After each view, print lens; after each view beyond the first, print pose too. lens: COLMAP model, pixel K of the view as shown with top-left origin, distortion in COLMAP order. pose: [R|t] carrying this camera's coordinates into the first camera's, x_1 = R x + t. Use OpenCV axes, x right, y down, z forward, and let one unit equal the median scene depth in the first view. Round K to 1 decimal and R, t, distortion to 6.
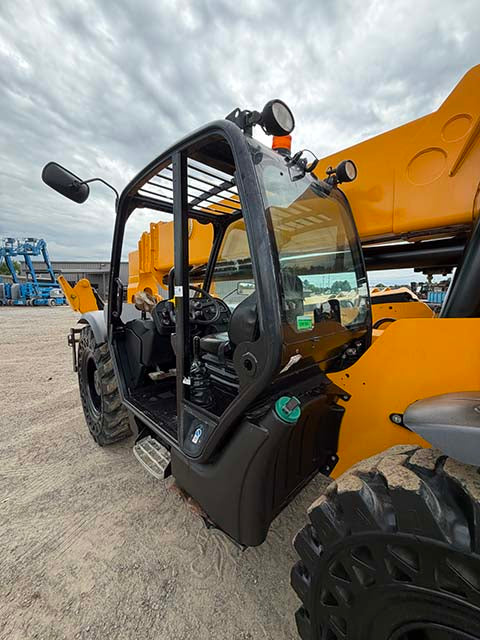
lens RADIAL K [[256.1, 0, 239.6], [0, 256.1, 318.3], [0, 0, 1]] dist [0.001157, -0.000251]
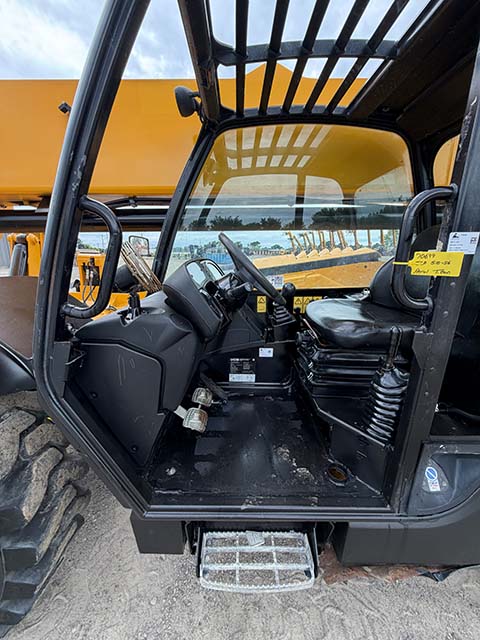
lens RADIAL K [[256.1, 0, 237.6], [0, 256.1, 318.5], [0, 0, 1]] dist [0.001157, -0.000251]
pose [[0.694159, -0.171137, 0.699182, -0.588101], [0.068034, 0.982577, 0.172957, -0.051003], [-0.716599, -0.072492, 0.693708, 0.623779]]
